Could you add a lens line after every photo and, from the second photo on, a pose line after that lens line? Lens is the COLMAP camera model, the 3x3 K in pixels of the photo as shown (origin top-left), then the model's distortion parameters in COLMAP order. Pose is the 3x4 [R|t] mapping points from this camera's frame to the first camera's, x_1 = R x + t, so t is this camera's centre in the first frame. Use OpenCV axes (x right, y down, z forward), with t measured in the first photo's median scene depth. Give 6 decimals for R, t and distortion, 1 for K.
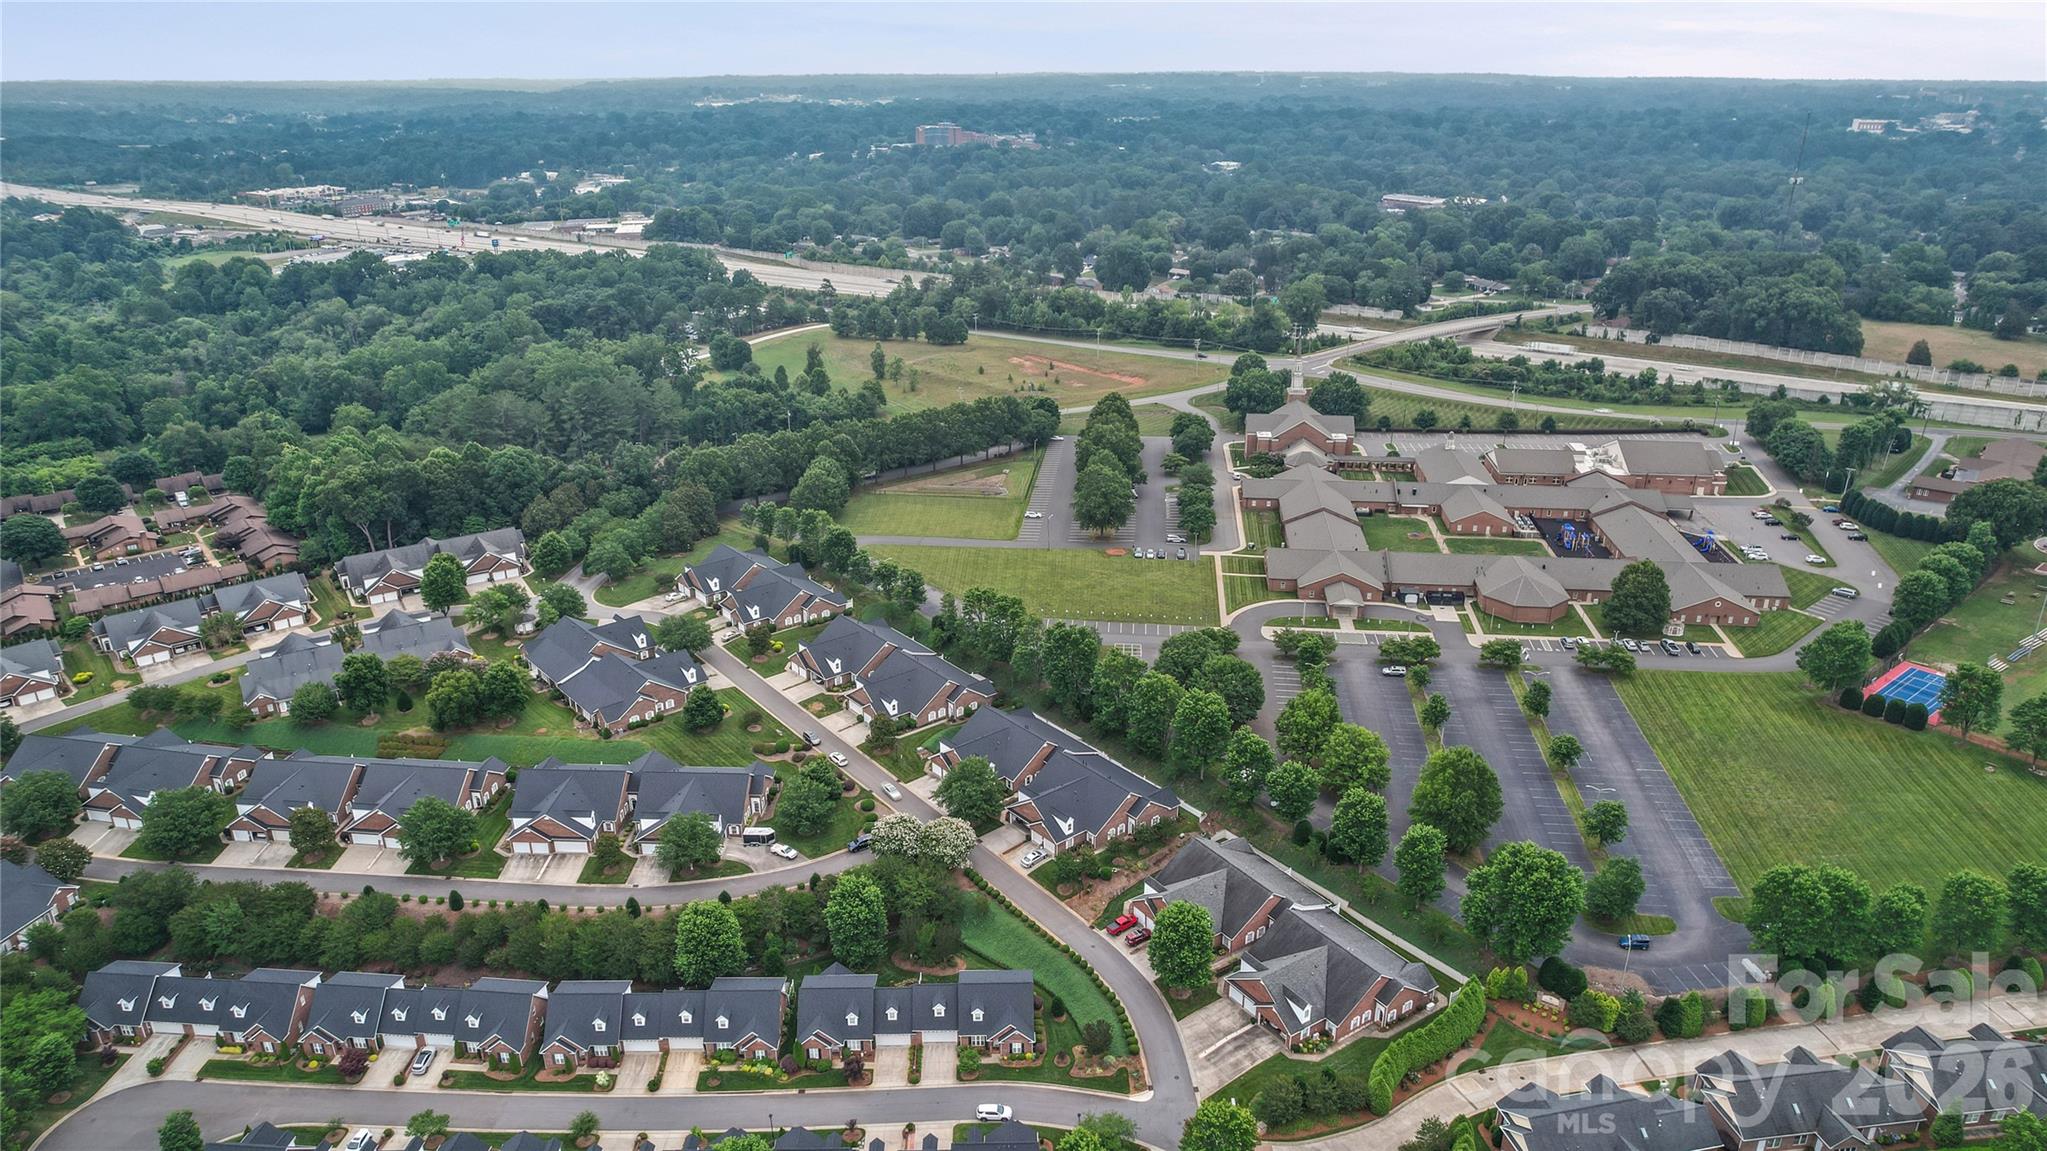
lens RADIAL K [[1336.7, 0, 1023.5], [0, 1336.7, 575.5], [0, 0, 1]] dist [-0.073640, 0.068401]
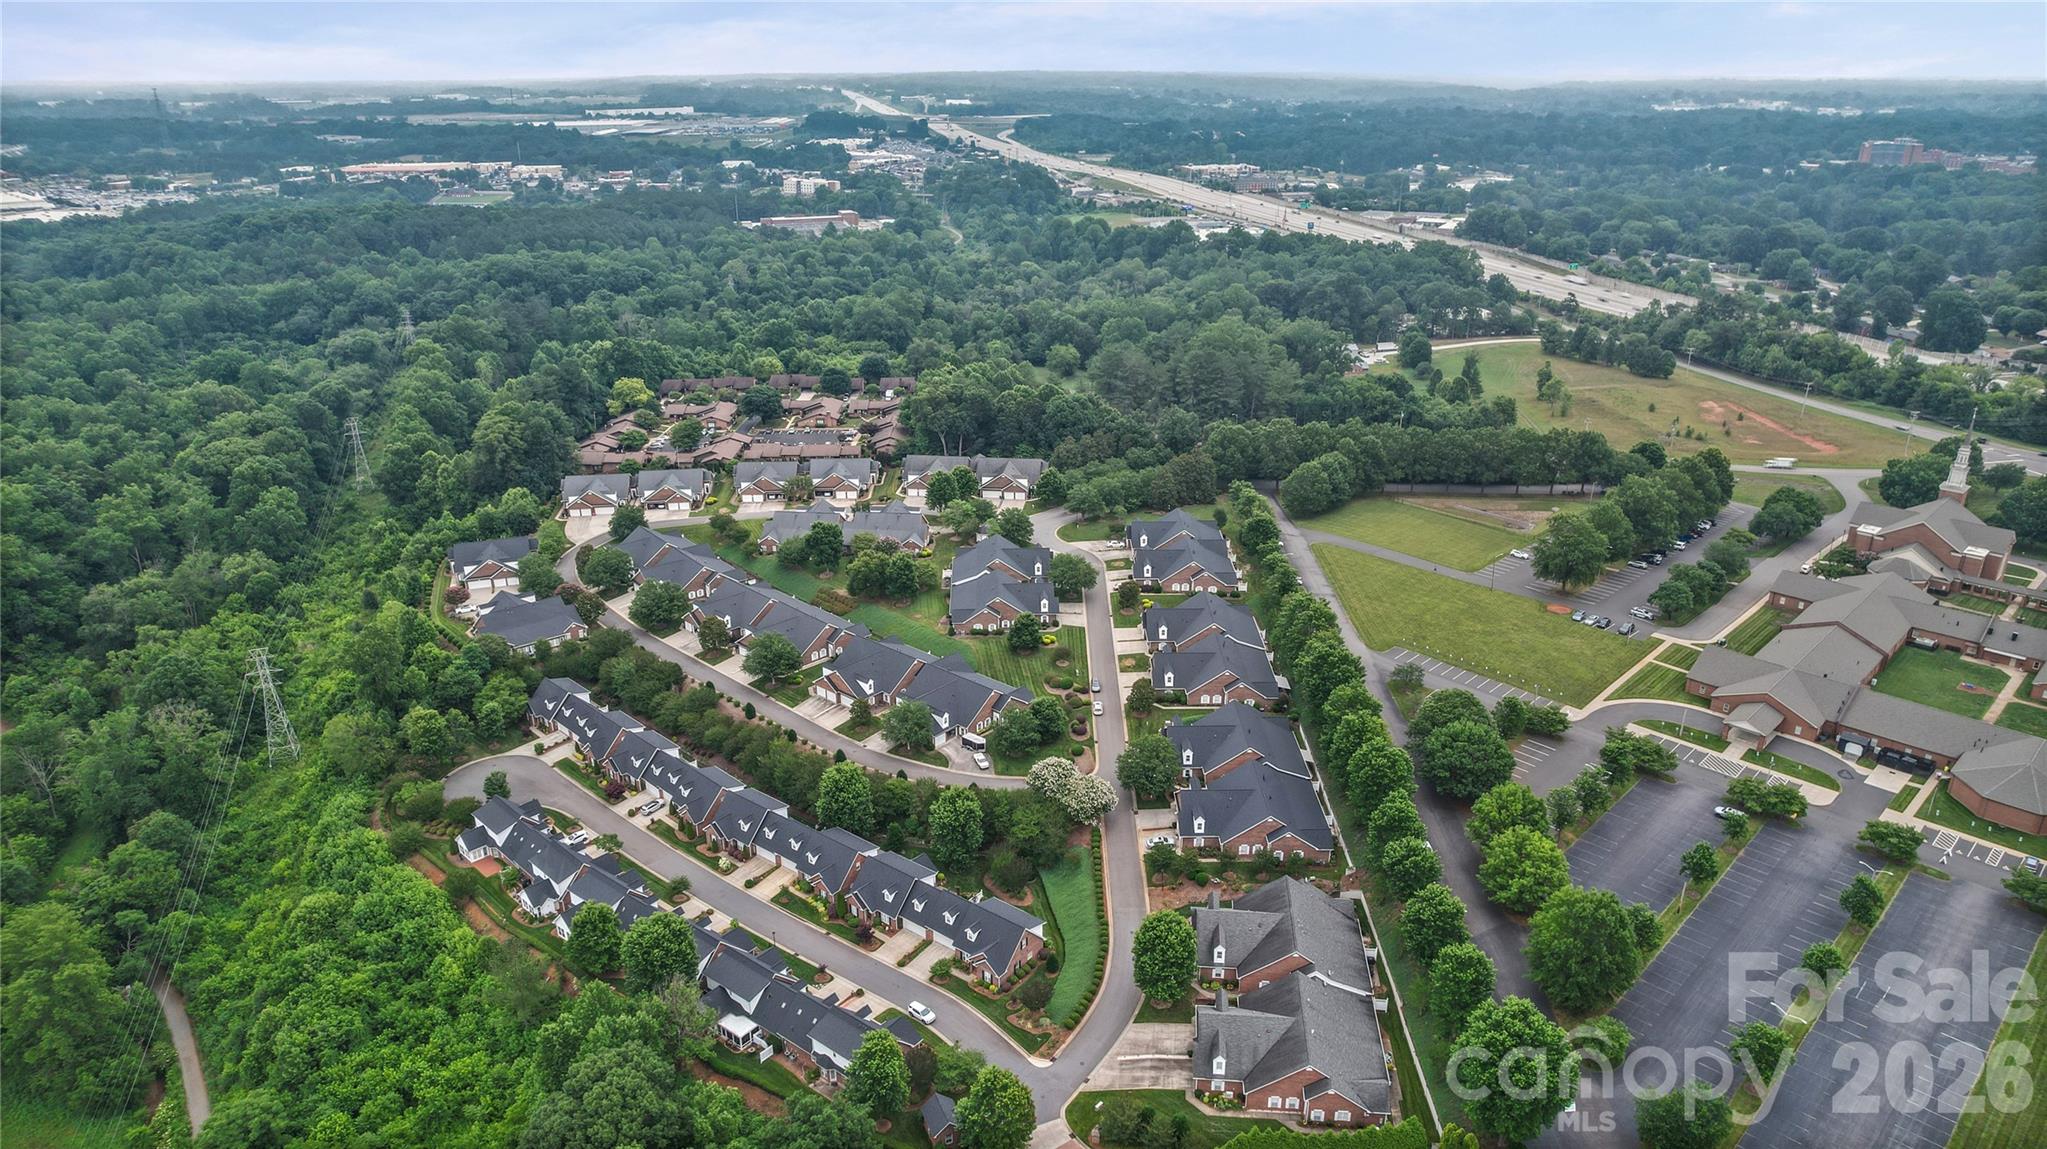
lens RADIAL K [[1319.8, 0, 1033.6], [0, 1319.8, 578.3], [0, 0, 1]] dist [-0.073234, 0.066268]
pose [[0.776996, 0.234849, -0.584057, 0.340621], [-0.230221, 0.969543, 0.083580, -0.033538], [0.585897, 0.069521, 0.807398, 0.081661]]
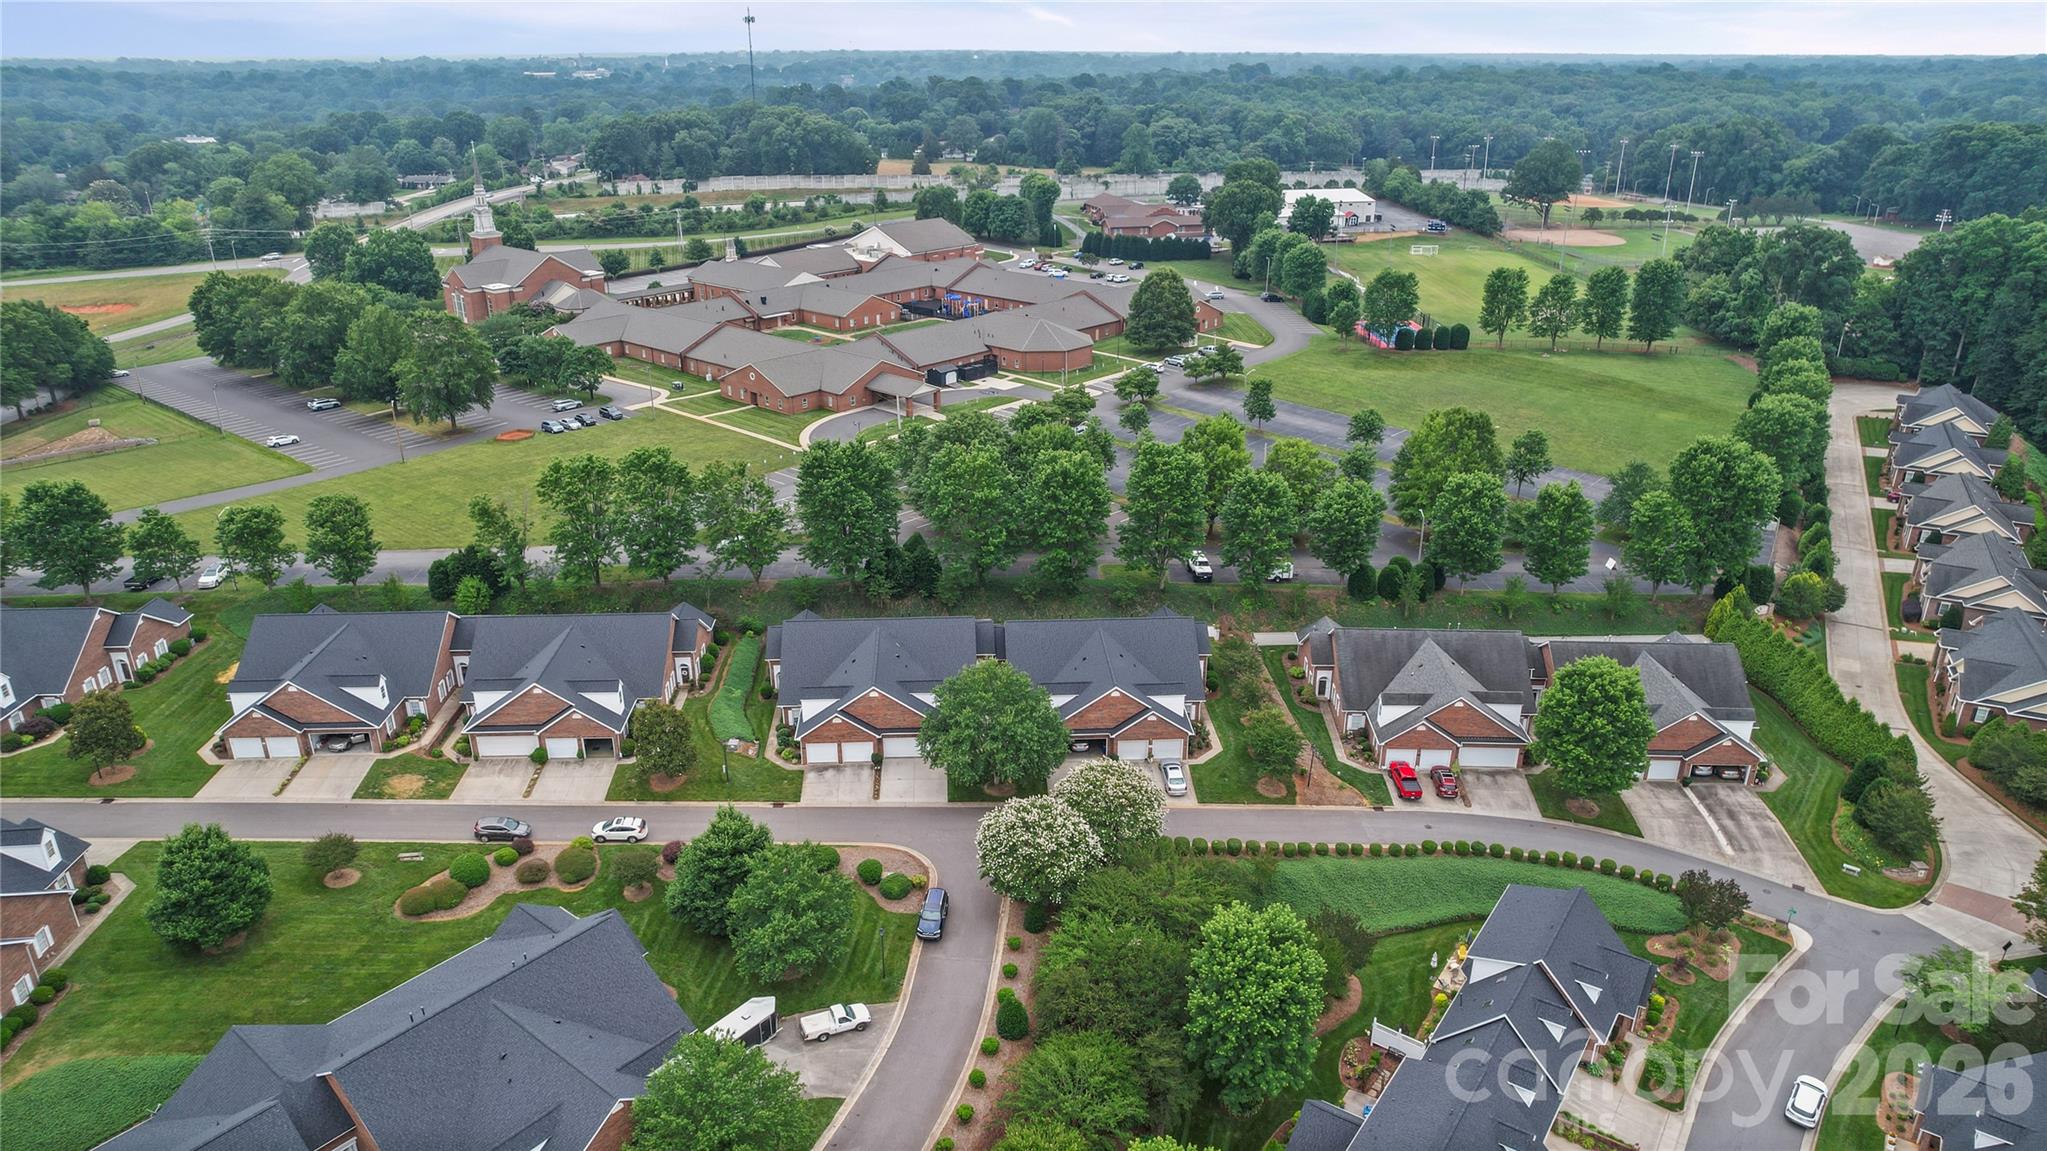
lens RADIAL K [[1329.8, 0, 1023.5], [0, 1329.8, 575.5], [0, 0, 1]] dist [-0.077642, 0.071571]
pose [[0.590962, -0.297531, 0.749826, -0.294057], [0.294344, 0.944945, 0.142972, 0.028143], [-0.751083, 0.136216, 0.646003, 0.491681]]
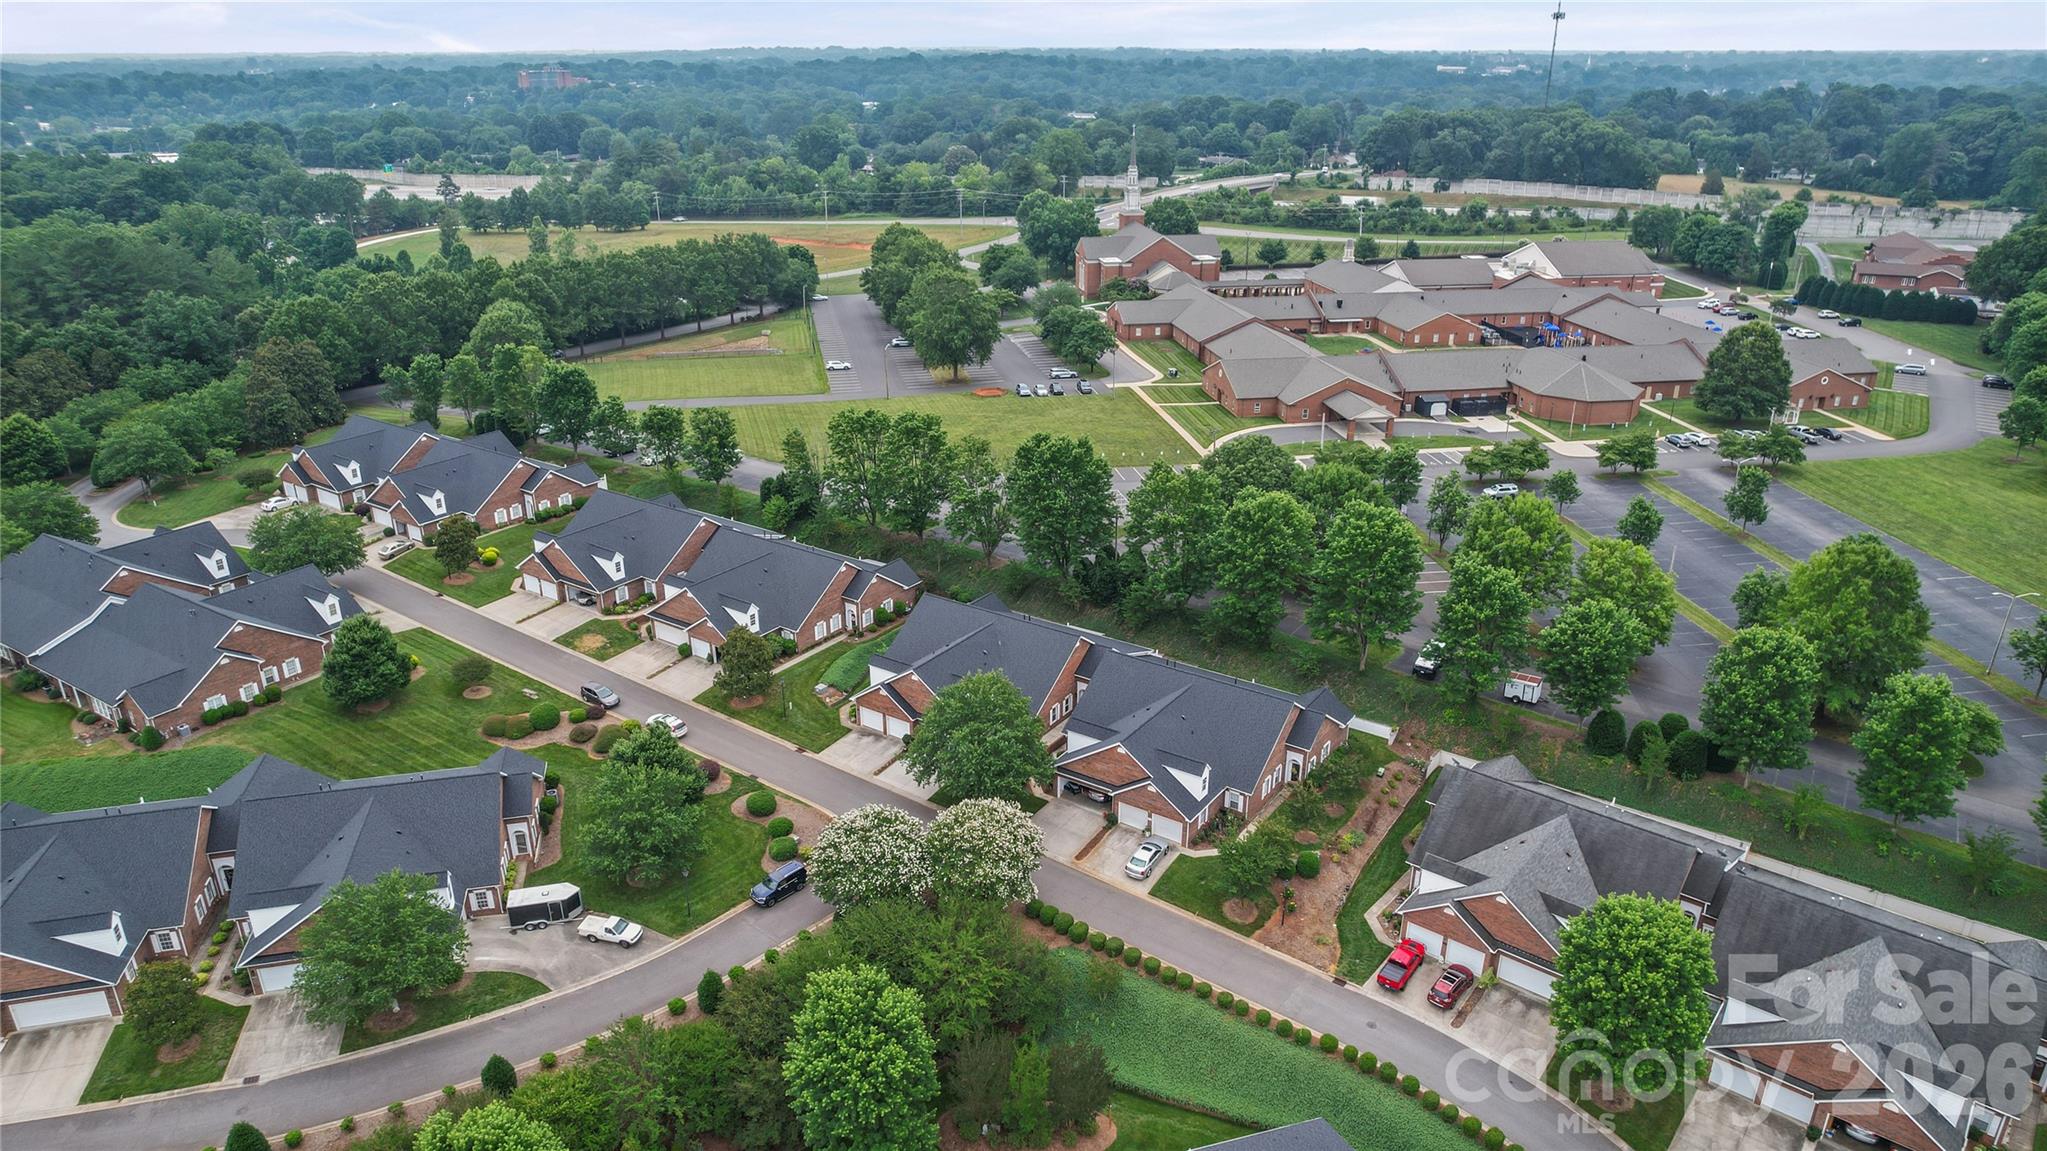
lens RADIAL K [[1329.8, 0, 1023.5], [0, 1329.8, 575.5], [0, 0, 1]] dist [-0.077642, 0.071571]
pose [[0.959853, -0.101198, 0.261613, -0.108999], [0.098733, 0.994858, 0.022586, 0.067414], [-0.262553, 0.004150, 0.964909, 0.390099]]
